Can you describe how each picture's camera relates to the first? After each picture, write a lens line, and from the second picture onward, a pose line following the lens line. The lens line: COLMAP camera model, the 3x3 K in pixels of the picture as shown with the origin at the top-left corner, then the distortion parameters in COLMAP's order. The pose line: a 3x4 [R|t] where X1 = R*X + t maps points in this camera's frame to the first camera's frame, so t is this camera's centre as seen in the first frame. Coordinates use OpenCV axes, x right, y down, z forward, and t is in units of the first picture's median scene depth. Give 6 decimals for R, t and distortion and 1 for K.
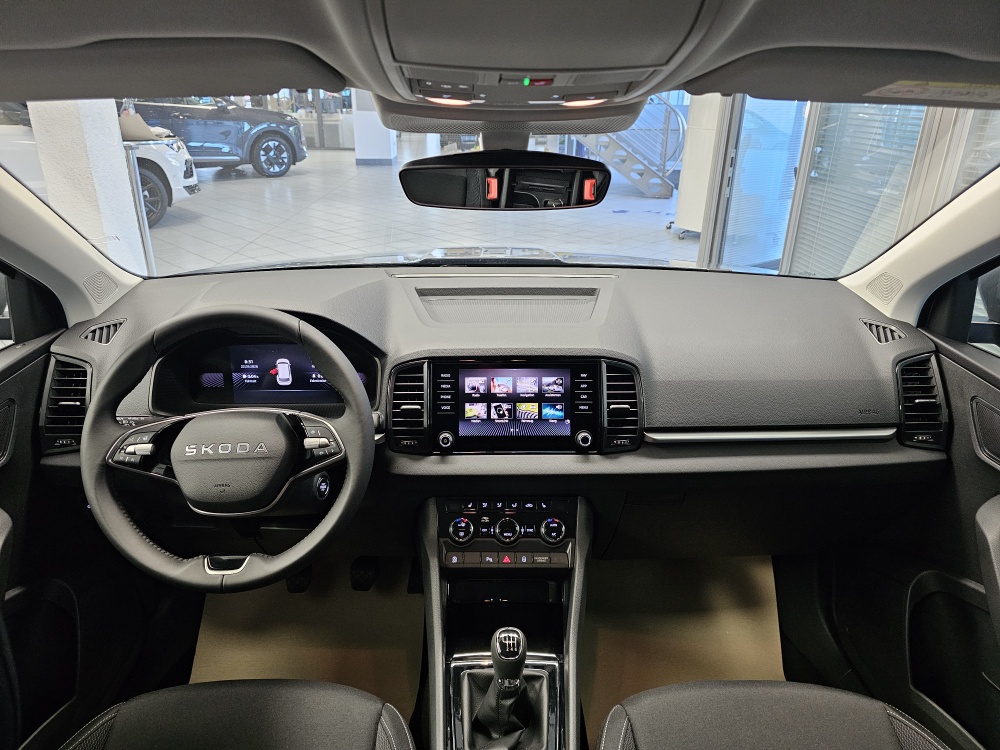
lens RADIAL K [[679.1, 0, 495.0], [0, 679.1, 366.3], [0, 0, 1]] dist [0.065314, -0.068685]
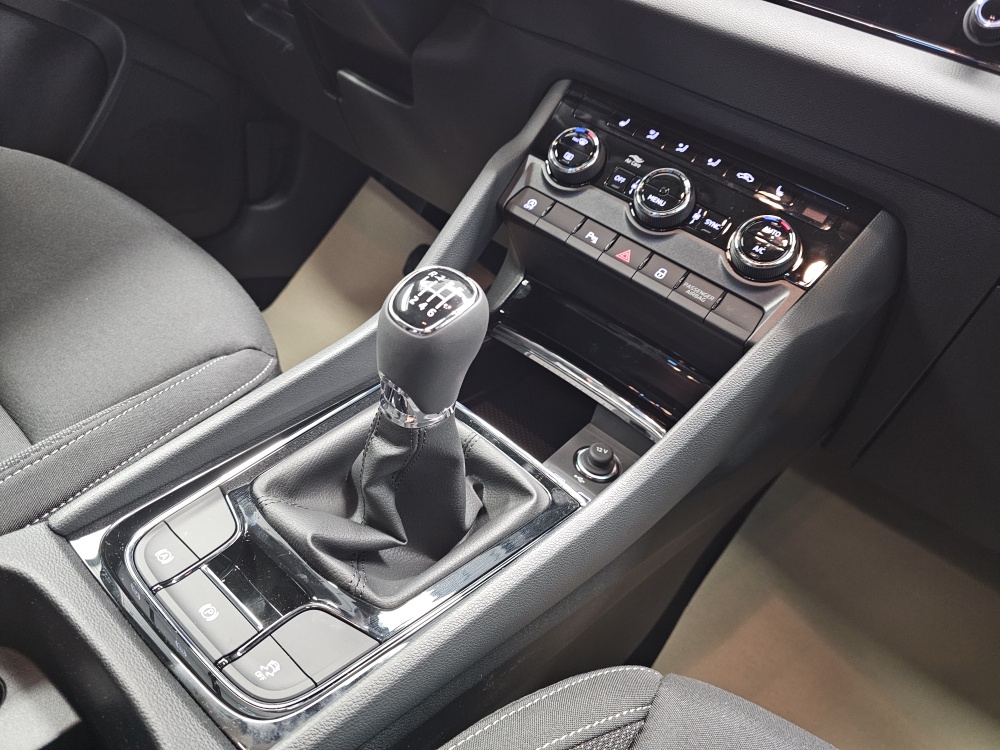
lens RADIAL K [[679.1, 0, 495.0], [0, 679.1, 366.3], [0, 0, 1]] dist [0.065314, -0.068685]
pose [[0.746820, 0.510406, -0.426316, 0.176150], [-0.456401, 0.859624, 0.229660, 0.286217], [0.483691, 0.023056, 0.874935, 0.598671]]
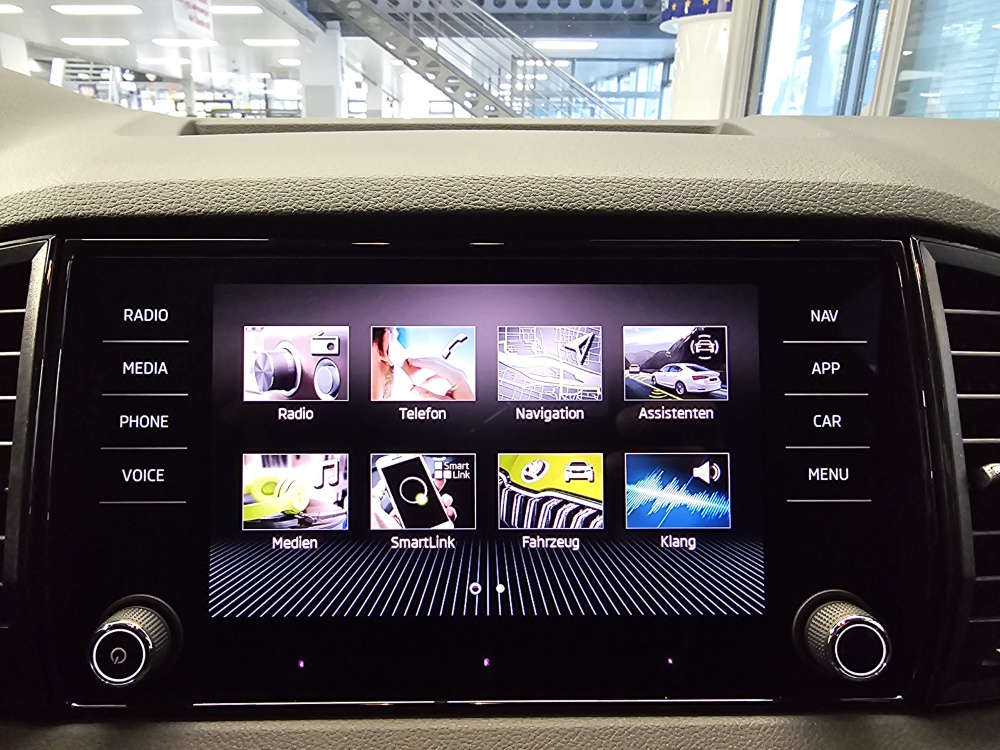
lens RADIAL K [[696.0, 0, 439.2], [0, 696.0, 352.6], [0, 0, 1]] dist [-0.002334, -0.000683]
pose [[0.999991, 0.000739, -0.004076, 0.015575], [-0.001112, 0.995752, -0.092070, 0.043508], [0.003991, 0.092074, 0.995744, 0.788962]]
